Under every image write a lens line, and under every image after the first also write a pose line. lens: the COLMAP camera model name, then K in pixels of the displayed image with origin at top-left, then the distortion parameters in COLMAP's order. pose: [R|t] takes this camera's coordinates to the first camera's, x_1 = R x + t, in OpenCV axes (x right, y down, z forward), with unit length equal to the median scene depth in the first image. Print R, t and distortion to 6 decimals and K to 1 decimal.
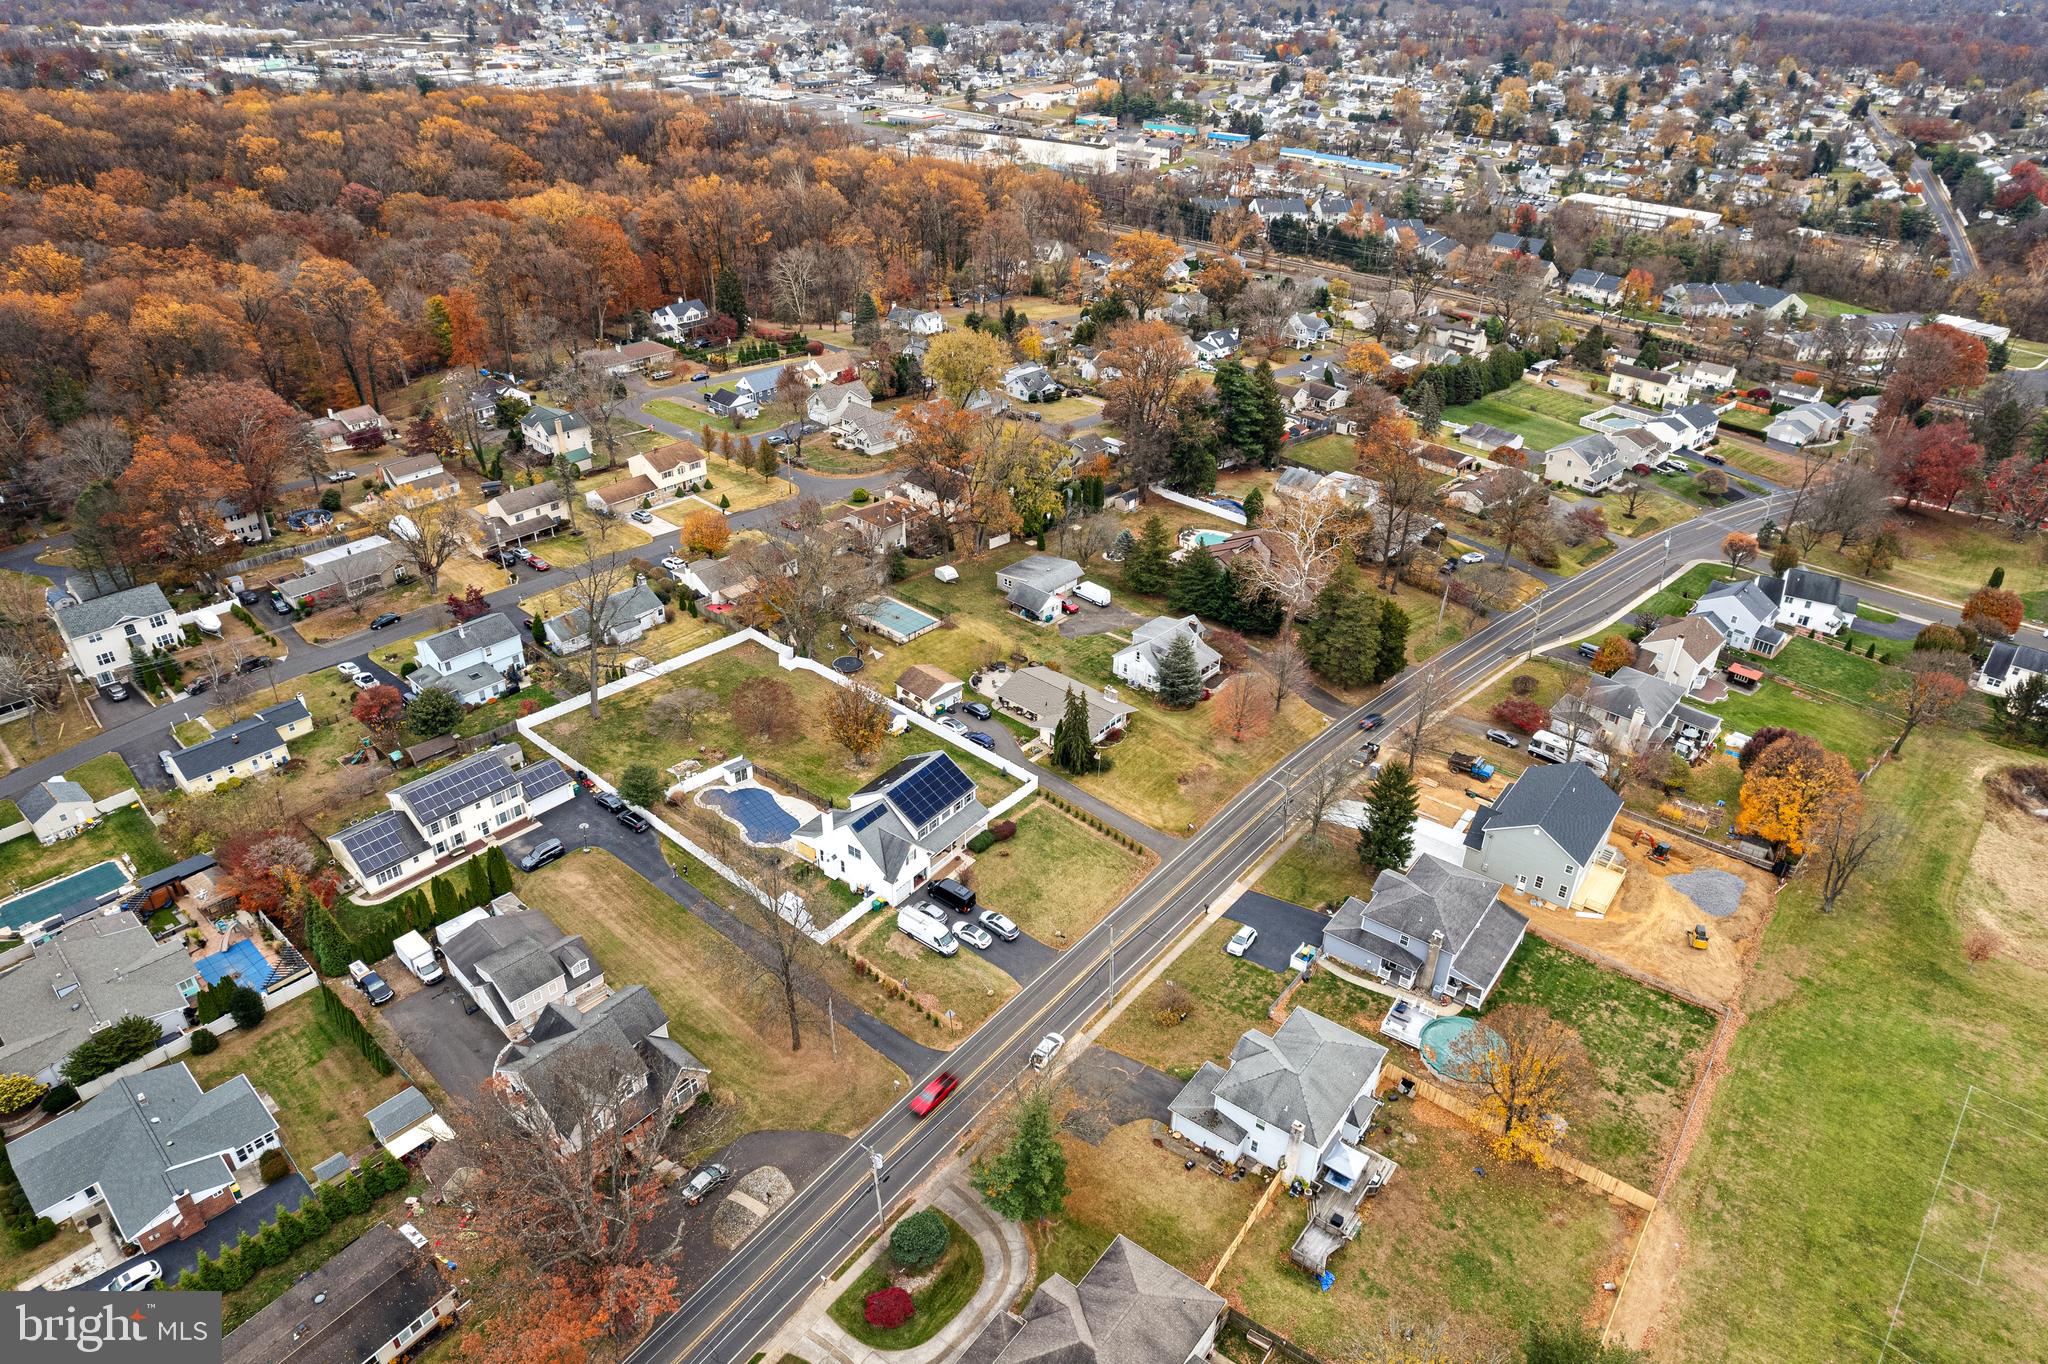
lens RADIAL K [[1307.2, 0, 1029.7], [0, 1307.2, 689.0], [0, 0, 1]] dist [-0.073214, 0.064632]
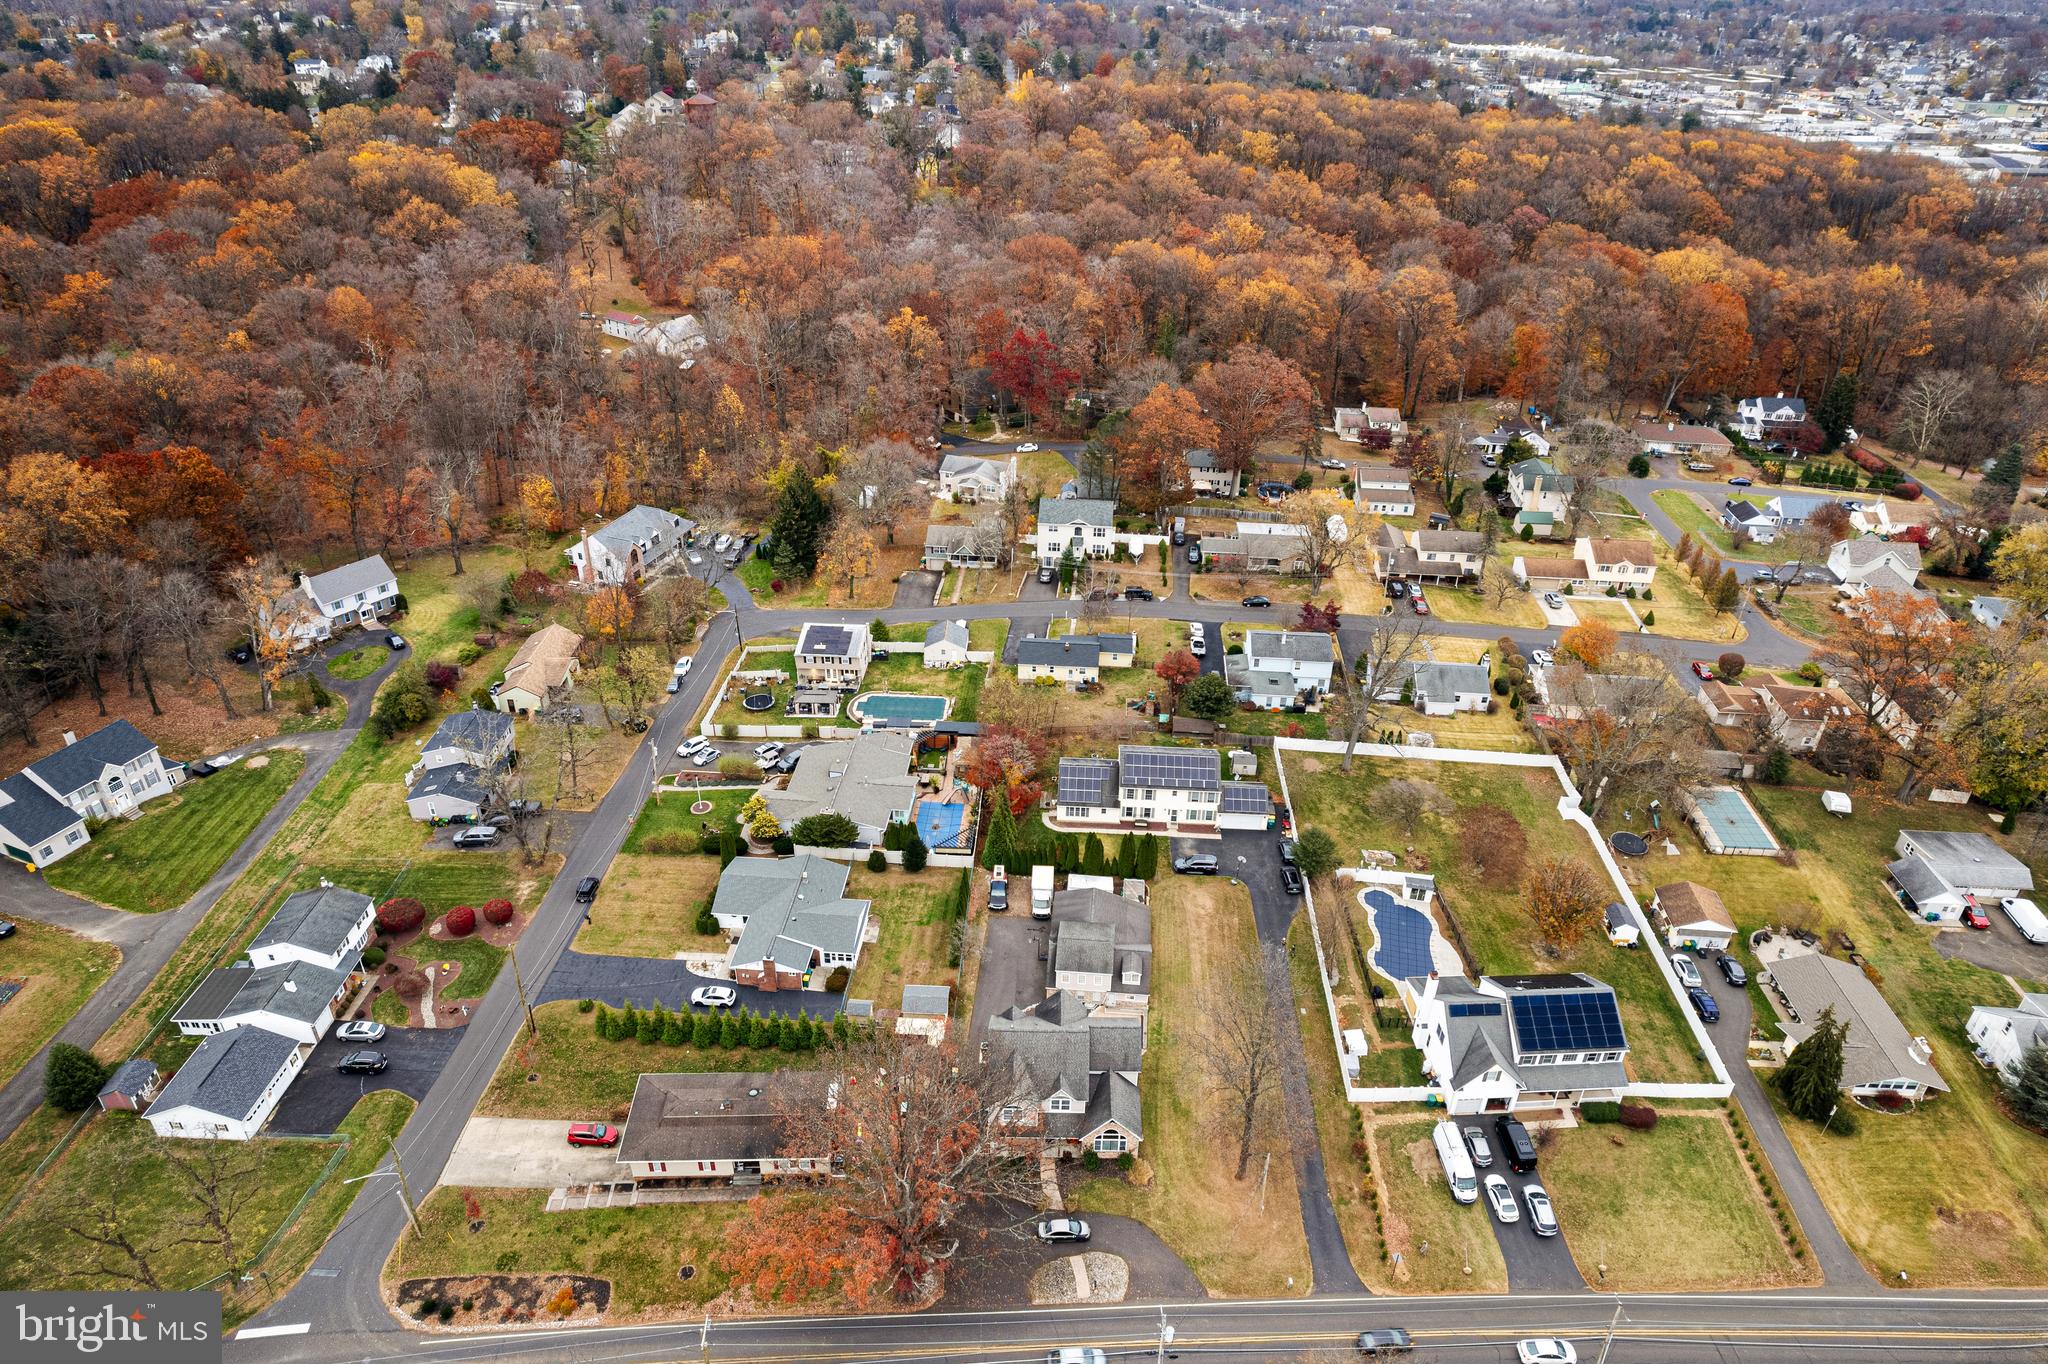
lens RADIAL K [[1307.2, 0, 1029.7], [0, 1307.2, 689.0], [0, 0, 1]] dist [-0.073214, 0.064632]
pose [[0.633243, 0.395844, -0.665064, 0.141434], [-0.408674, 0.900763, 0.147011, -0.078488], [0.657258, 0.178700, 0.732173, 0.114808]]
